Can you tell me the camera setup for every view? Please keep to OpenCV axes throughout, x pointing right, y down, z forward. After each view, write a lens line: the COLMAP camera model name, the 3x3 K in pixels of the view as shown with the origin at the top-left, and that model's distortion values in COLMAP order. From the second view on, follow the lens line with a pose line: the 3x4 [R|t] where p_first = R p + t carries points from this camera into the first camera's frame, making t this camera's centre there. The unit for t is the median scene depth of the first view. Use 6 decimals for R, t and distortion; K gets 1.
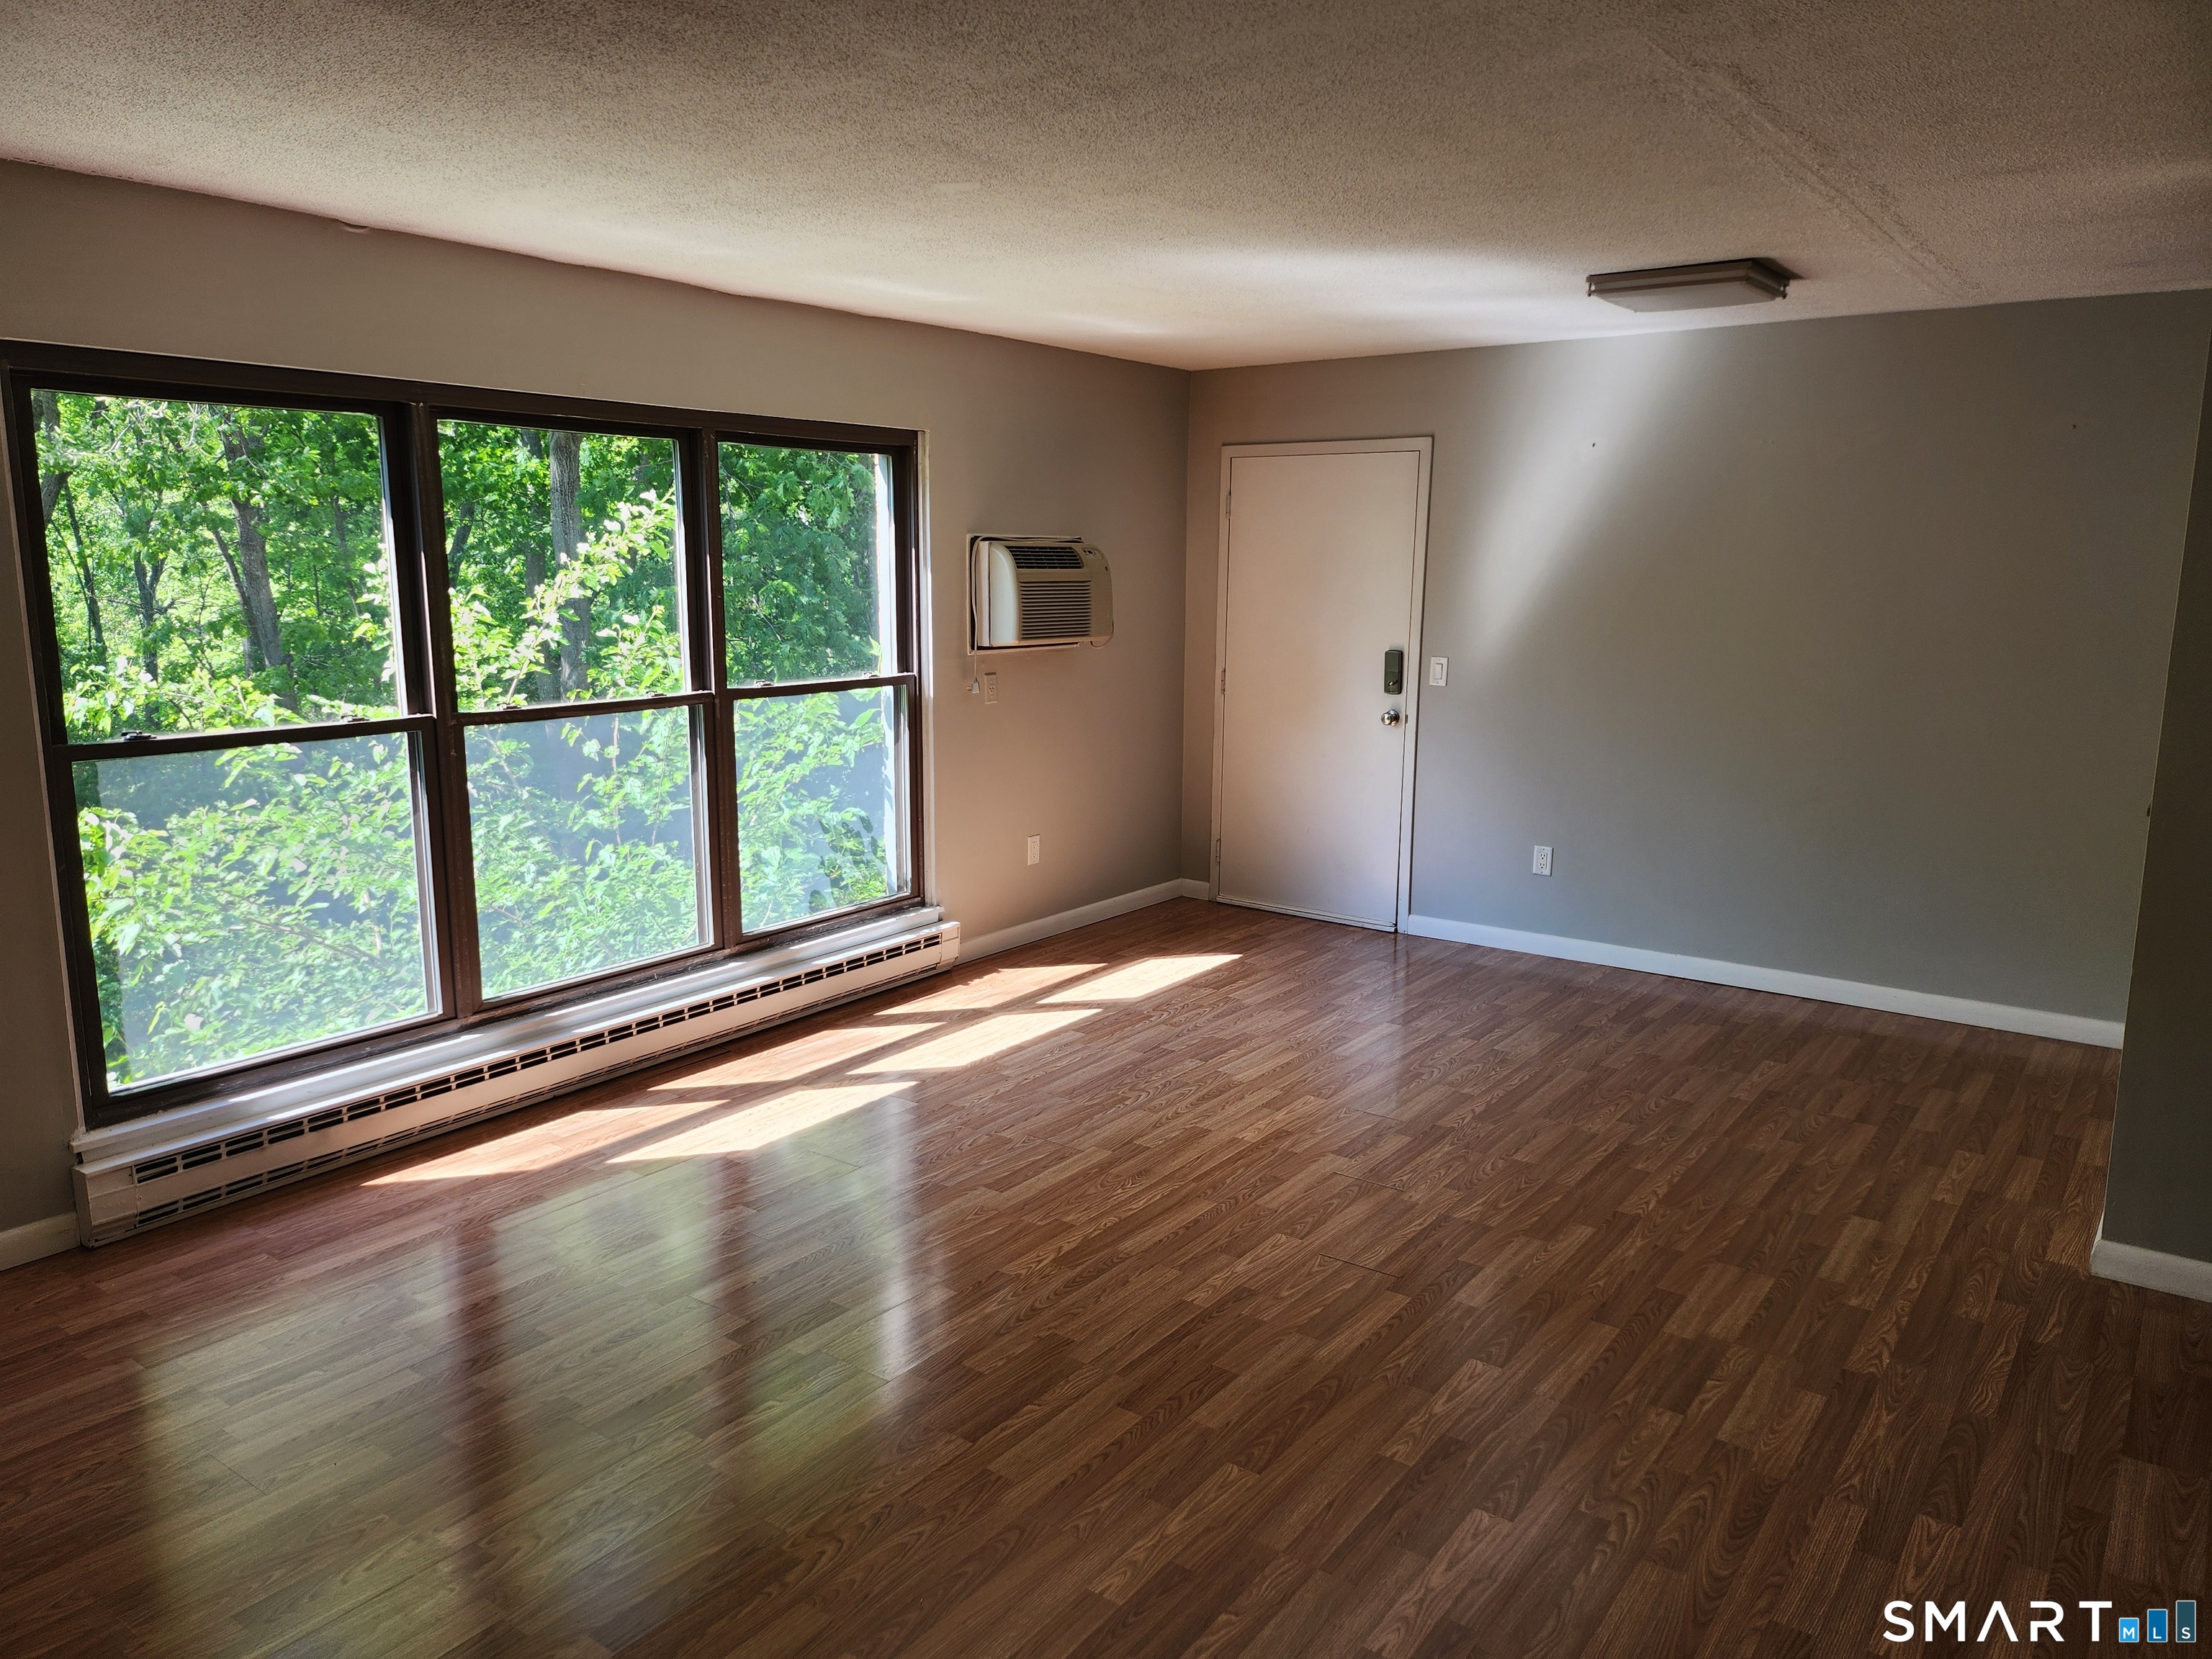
lens RADIAL K [[1561.5, 0, 1099.0], [0, 1561.5, 830.5], [0, 0, 1]] dist [0.064708, -0.057013]
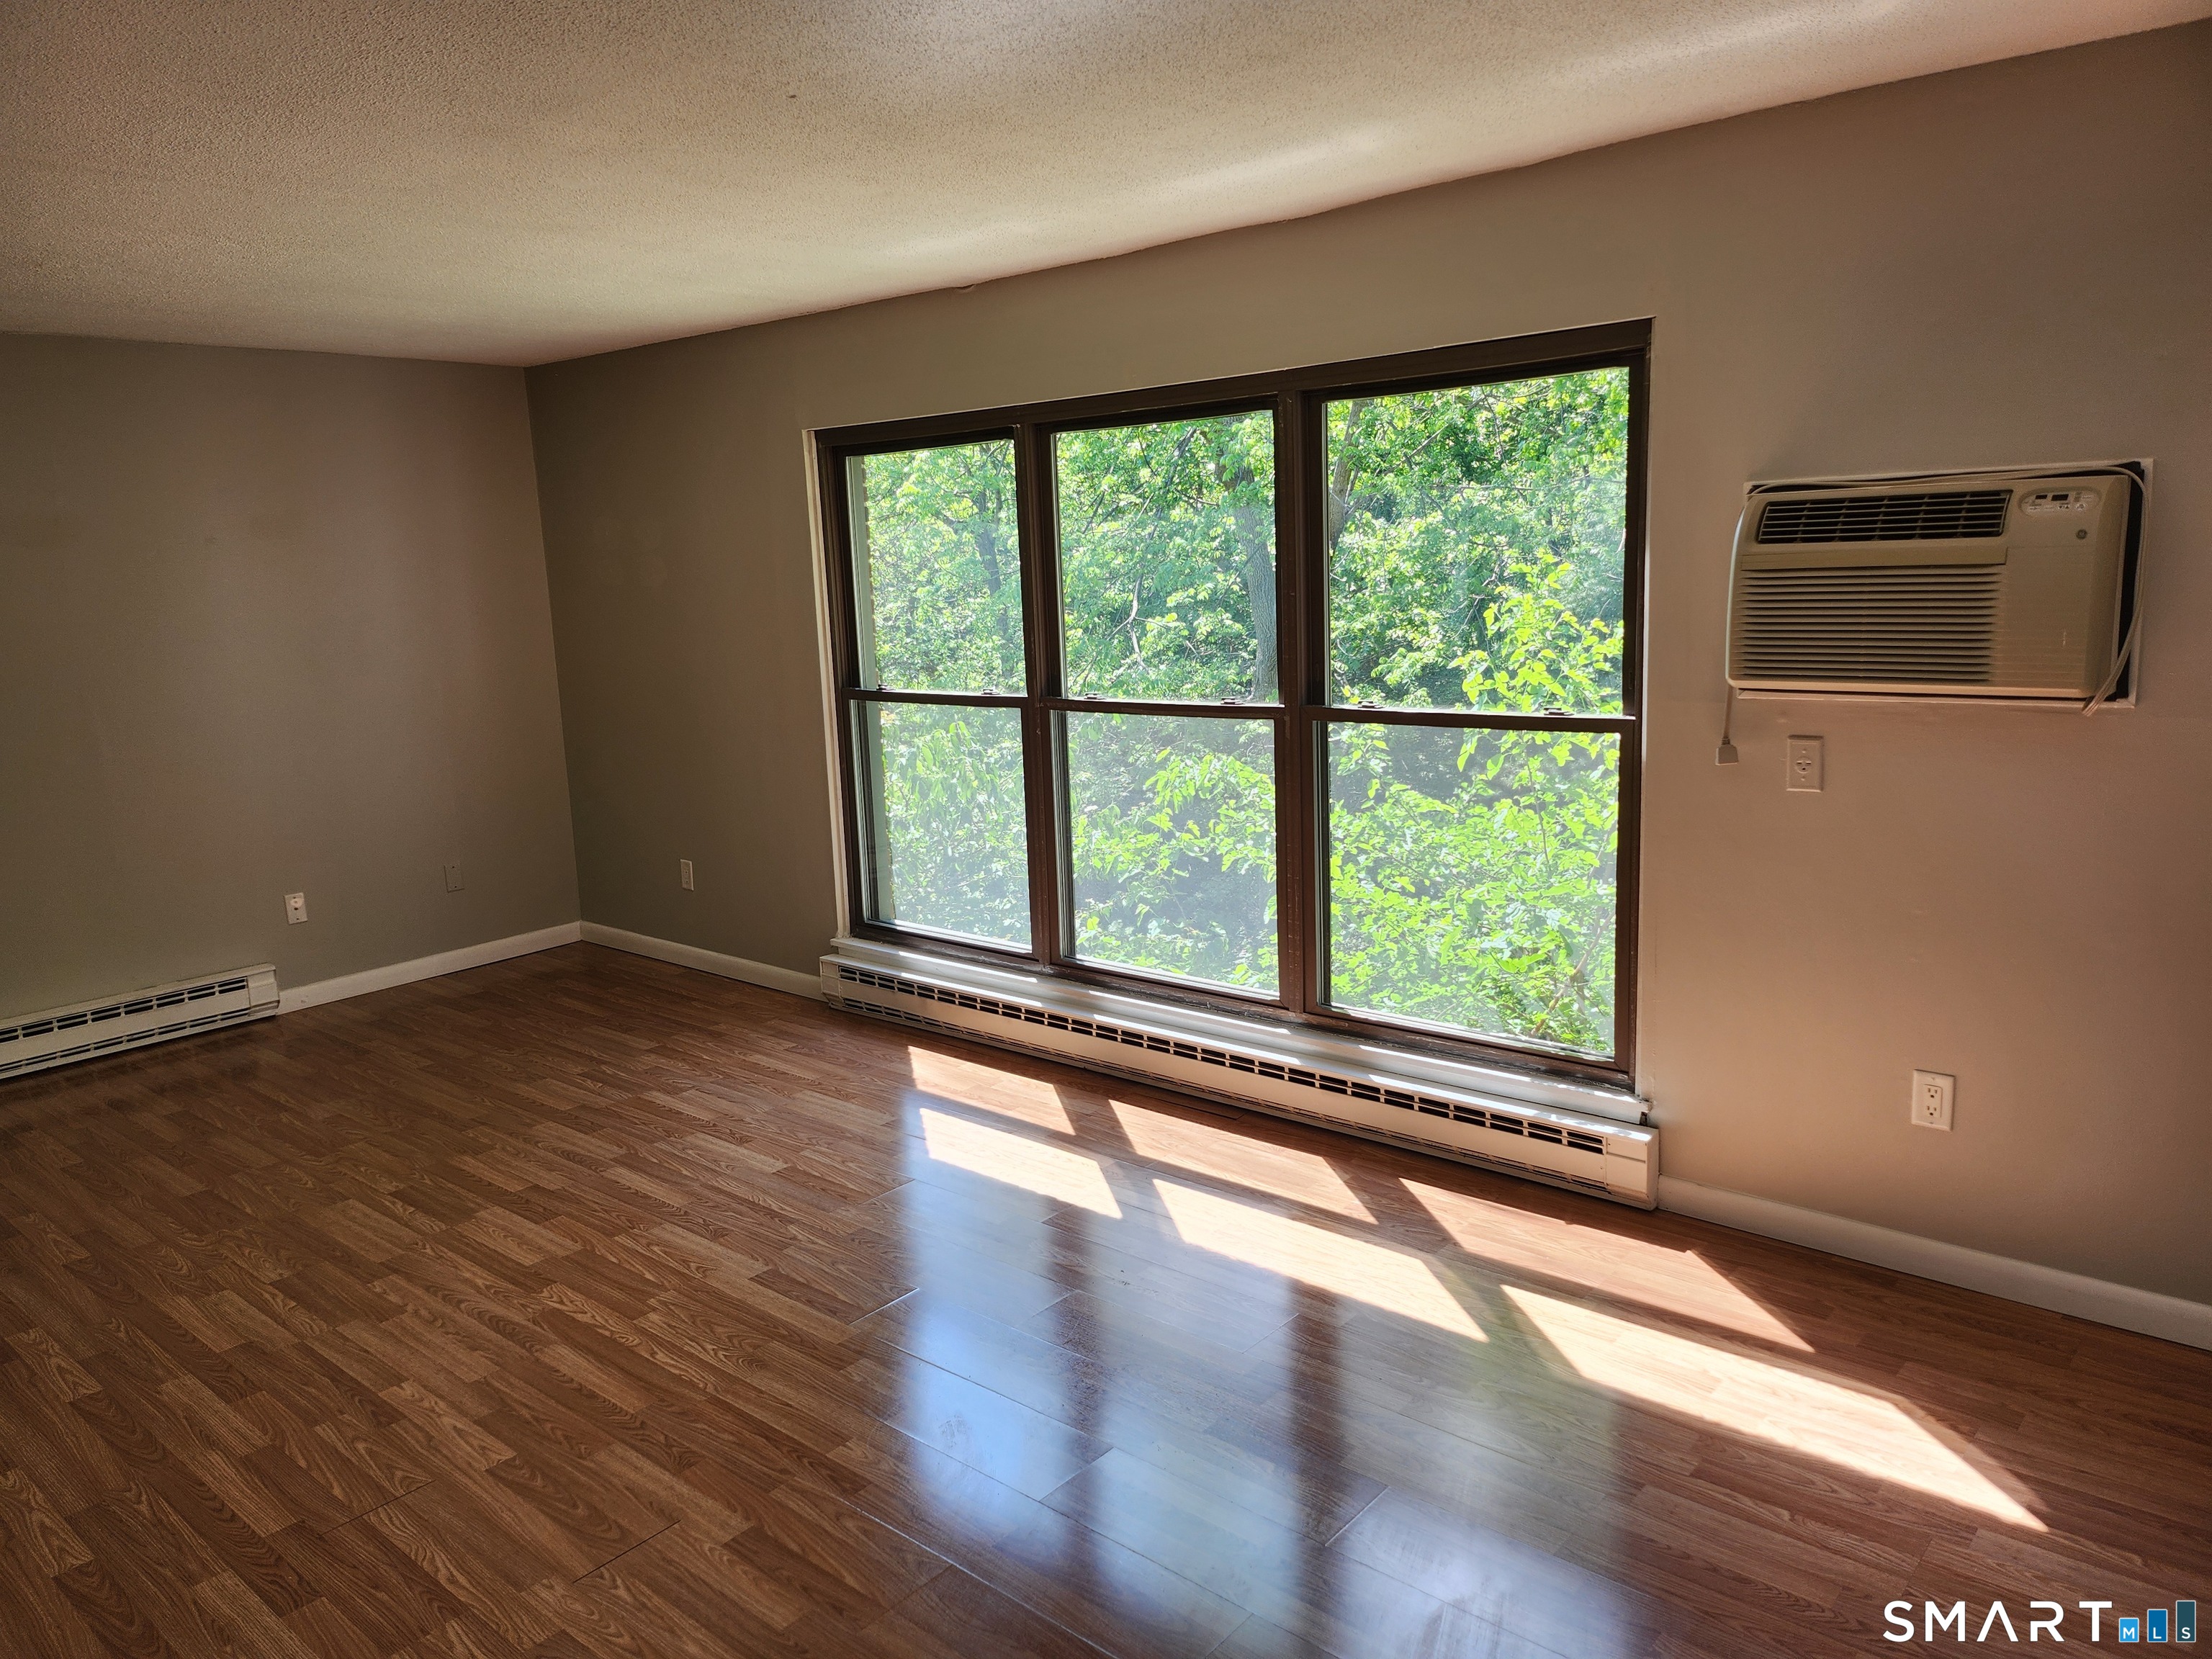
lens RADIAL K [[1561.5, 0, 1105.1], [0, 1561.5, 827.3], [0, 0, 1]] dist [0.064708, -0.057013]
pose [[-0.098209, 0.171087, -0.980349, 0.628857], [-0.134546, 0.973784, 0.183419, -0.175480], [0.986029, 0.149915, -0.072615, 1.029262]]
